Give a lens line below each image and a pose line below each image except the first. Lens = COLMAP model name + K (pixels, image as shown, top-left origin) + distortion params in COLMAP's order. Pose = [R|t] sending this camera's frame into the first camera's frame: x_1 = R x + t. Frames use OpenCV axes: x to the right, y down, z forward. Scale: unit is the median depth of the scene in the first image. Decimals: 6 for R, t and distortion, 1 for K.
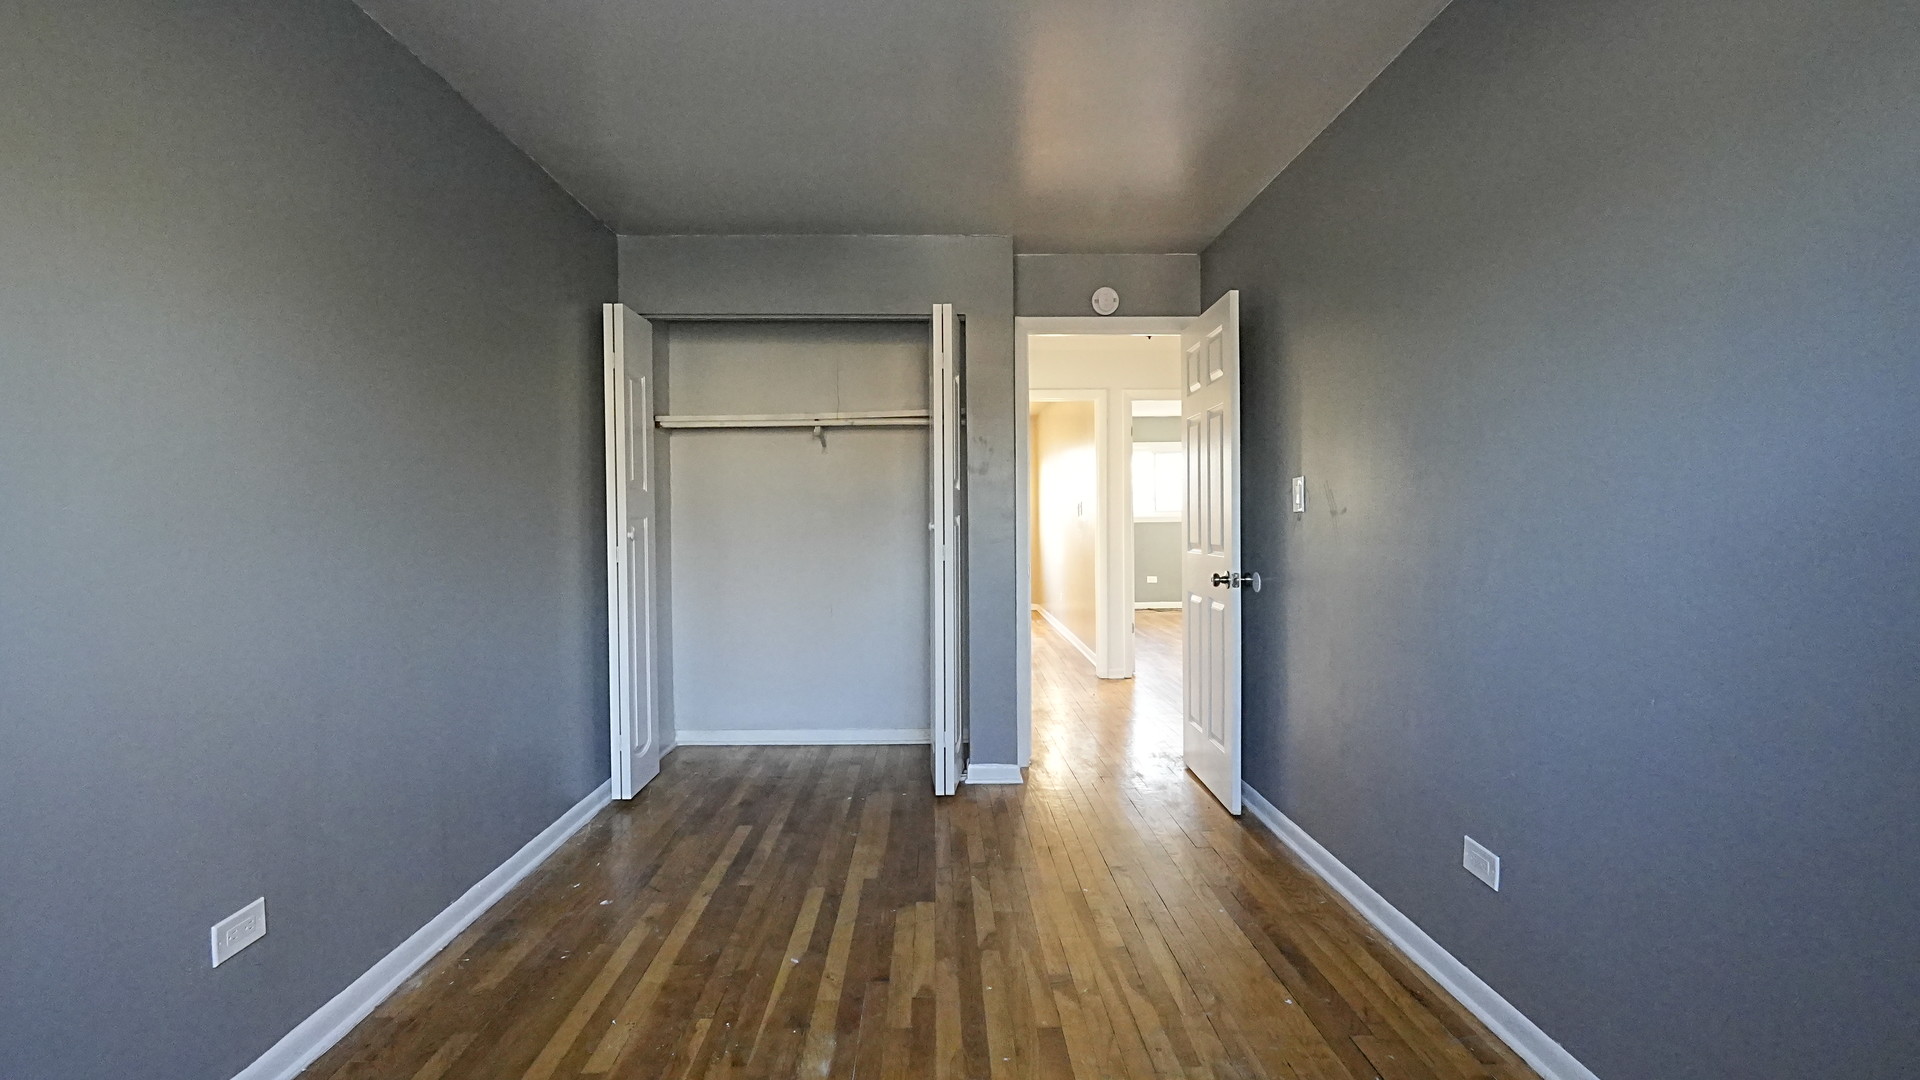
lens RADIAL K [[870.3, 0, 961.0], [0, 870.3, 536.3], [0, 0, 1]] dist [-0.011541, 0.000600]
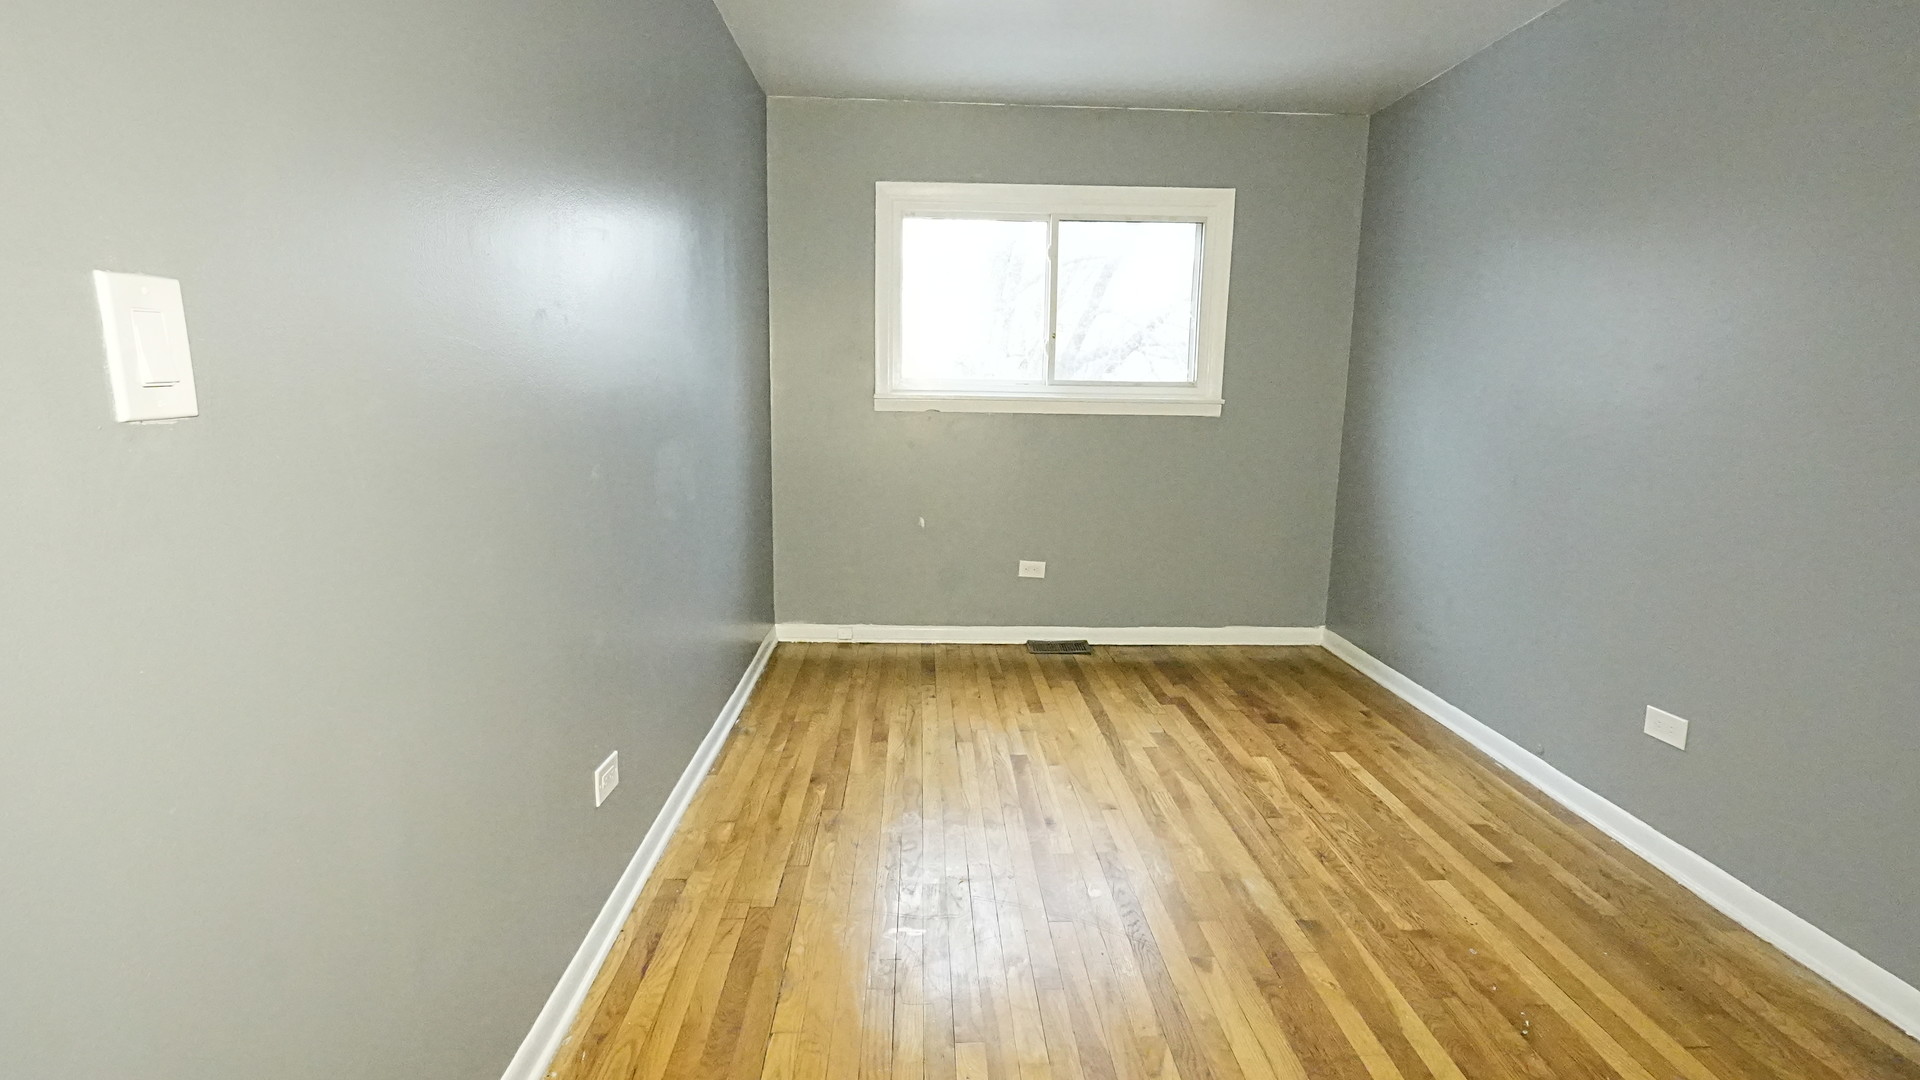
lens RADIAL K [[870.3, 0, 961.5], [0, 870.3, 534.7], [0, 0, 1]] dist [-0.011541, 0.000600]
pose [[-0.999890, -0.008569, -0.012105, 0.225940], [-0.010755, 0.980954, 0.193944, -0.068131], [0.010213, 0.194053, -0.980938, 1.852402]]
